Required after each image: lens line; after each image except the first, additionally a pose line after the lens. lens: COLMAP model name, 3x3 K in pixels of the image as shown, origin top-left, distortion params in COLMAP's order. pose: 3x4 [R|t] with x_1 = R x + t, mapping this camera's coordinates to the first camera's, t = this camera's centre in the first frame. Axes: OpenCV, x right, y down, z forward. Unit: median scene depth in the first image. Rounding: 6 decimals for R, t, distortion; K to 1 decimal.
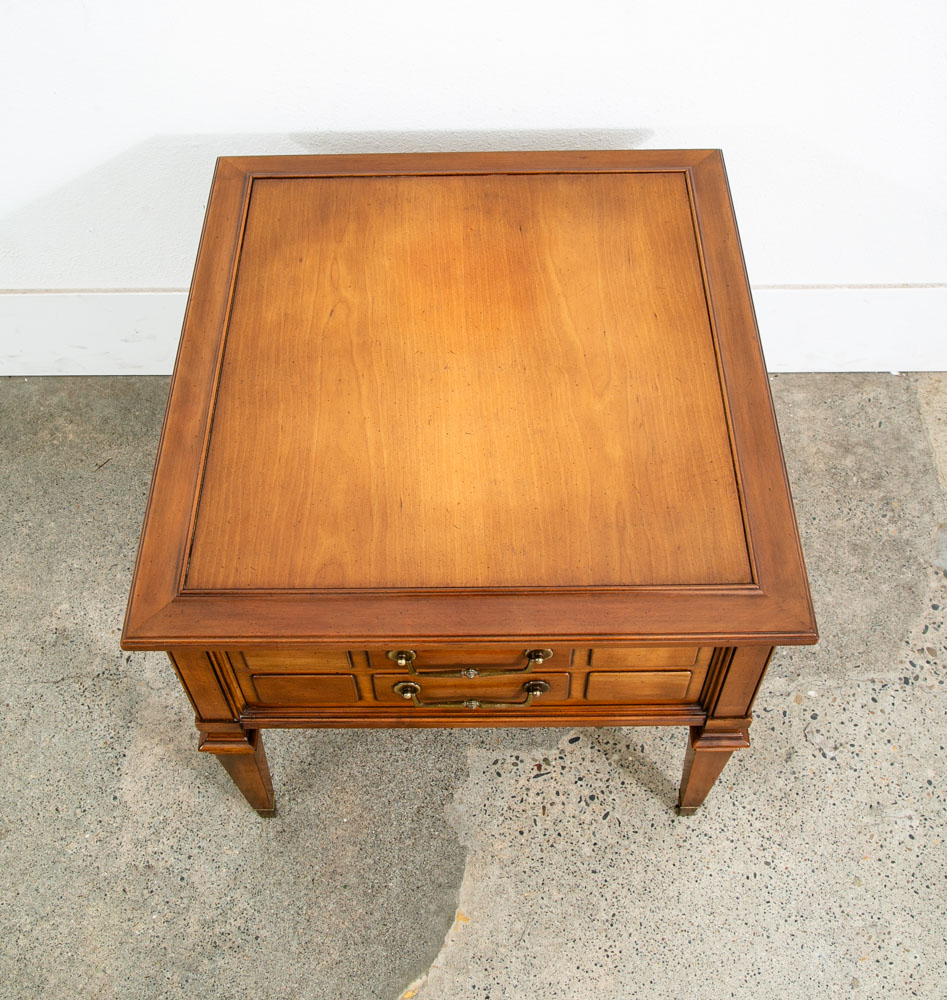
lens RADIAL K [[1194.1, 0, 470.8], [0, 1194.1, 482.4], [0, 0, 1]] dist [-0.037824, 0.000000]
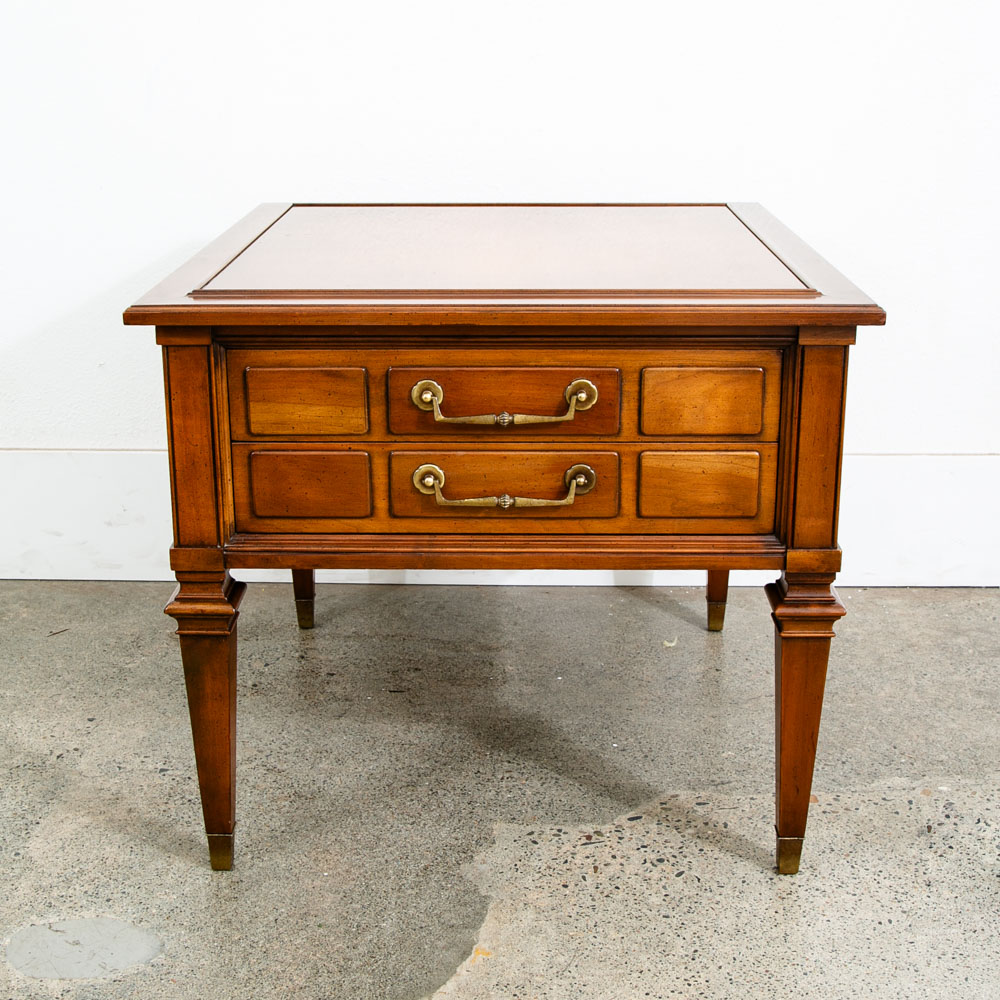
lens RADIAL K [[1559.1, 0, 494.4], [0, 1559.1, 469.1], [0, 0, 1]] dist [-0.026285, 0.000000]
pose [[0.999731, 0.020272, -0.011286, 0.004359], [-0.023001, 0.802014, -0.596862, 0.640306], [-0.003048, 0.596961, 0.802264, 0.076085]]
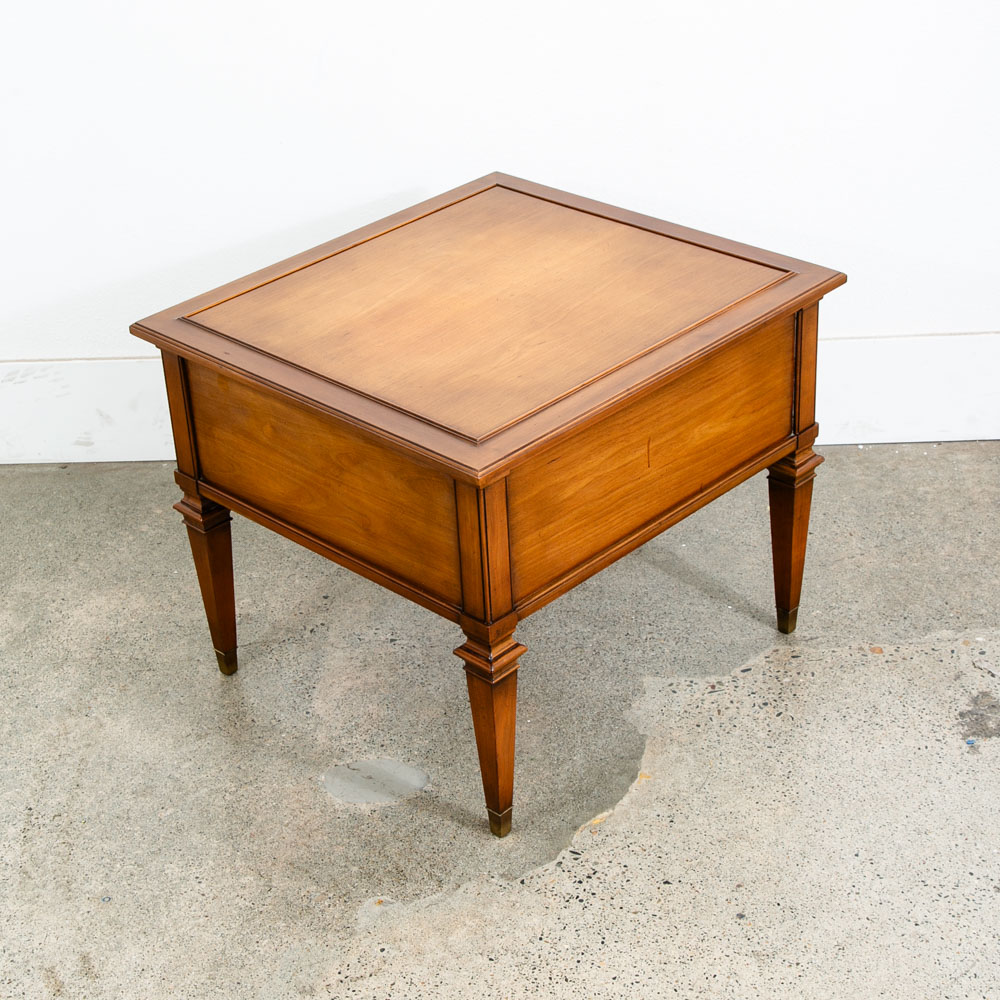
lens RADIAL K [[1987.4, 0, 458.7], [0, 1987.4, 503.3], [0, 0, 1]] dist [0.068901, 0.000000]
pose [[0.998154, -0.012609, -0.059403, -0.059256], [-0.012326, 0.915775, -0.401502, 0.794805], [0.059462, 0.401493, 0.913930, -0.668919]]
